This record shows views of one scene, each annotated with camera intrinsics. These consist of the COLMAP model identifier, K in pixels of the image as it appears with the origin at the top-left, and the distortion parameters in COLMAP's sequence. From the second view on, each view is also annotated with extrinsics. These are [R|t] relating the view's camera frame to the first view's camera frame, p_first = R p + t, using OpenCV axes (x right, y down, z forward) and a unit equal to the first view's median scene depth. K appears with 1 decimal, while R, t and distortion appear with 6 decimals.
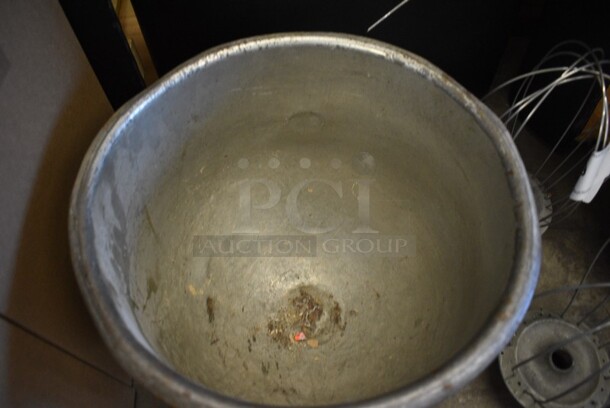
lens RADIAL K [[463.1, 0, 305.0], [0, 463.1, 204.0], [0, 0, 1]] dist [-0.099673, 0.003489]
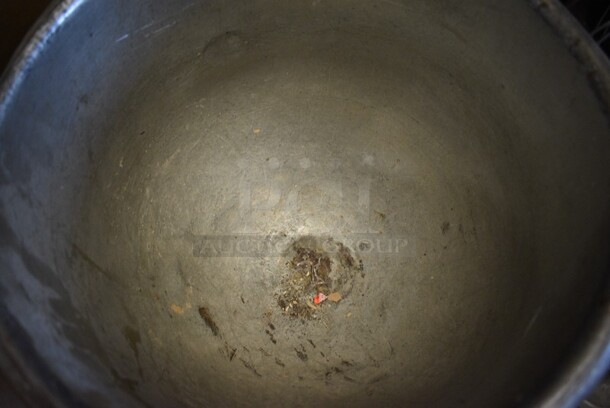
lens RADIAL K [[463.1, 0, 305.0], [0, 463.1, 204.0], [0, 0, 1]] dist [-0.099673, 0.003489]
pose [[0.901380, -0.410438, 0.138038, -0.086288], [0.381970, 0.903787, 0.193049, -0.043395], [-0.203991, -0.121284, 0.971431, 0.229681]]
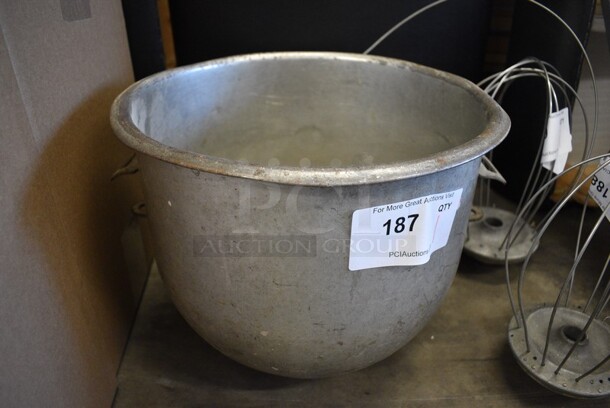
lens RADIAL K [[463.1, 0, 305.0], [0, 463.1, 204.0], [0, 0, 1]] dist [-0.099673, 0.003489]
pose [[0.999842, 0.017139, 0.004817, -0.011102], [-0.013170, 0.894115, -0.447643, 0.506745], [-0.011979, 0.447509, 0.894199, 0.022924]]
